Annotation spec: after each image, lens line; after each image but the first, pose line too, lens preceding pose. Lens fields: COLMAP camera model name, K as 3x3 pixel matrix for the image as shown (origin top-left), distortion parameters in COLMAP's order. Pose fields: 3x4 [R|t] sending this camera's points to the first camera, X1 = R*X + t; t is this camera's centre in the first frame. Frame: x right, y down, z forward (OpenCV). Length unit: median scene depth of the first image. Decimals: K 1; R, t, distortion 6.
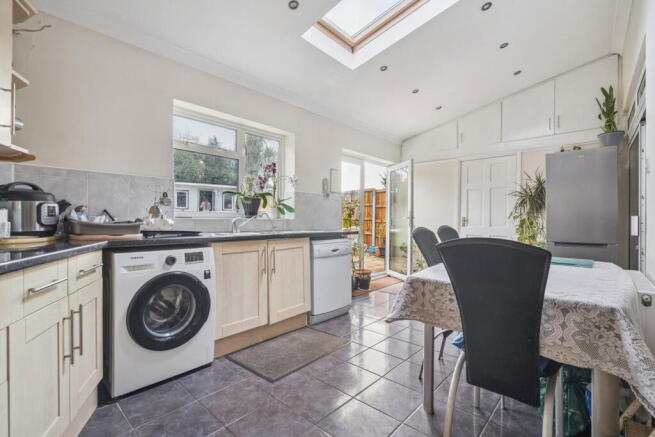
lens RADIAL K [[293.7, 0, 315.3], [0, 293.7, 219.8], [0, 0, 1]] dist [-0.001592, -0.000164]
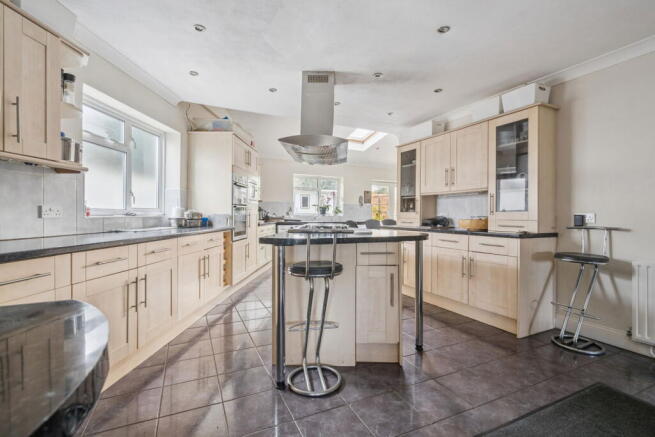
lens RADIAL K [[299.6, 0, 327.5], [0, 299.6, 218.5], [0, 0, 1]] dist [0.000334, 0.000036]
pose [[0.931030, -0.000745, -0.364942, 1.151264], [0.001778, 0.999995, 0.002495, 0.019275], [0.364939, -0.002972, 0.931027, -2.063477]]
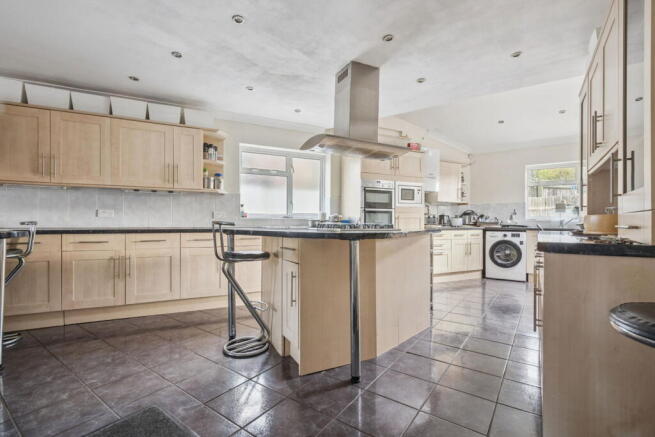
lens RADIAL K [[297.5, 0, 327.5], [0, 297.5, 218.5], [0, 0, 1]] dist [-0.000039, -0.000015]
pose [[0.142252, -0.013184, -0.989743, 1.951960], [-0.010762, 0.999832, -0.014866, 0.038452], [0.989772, 0.012767, 0.142086, -0.999124]]
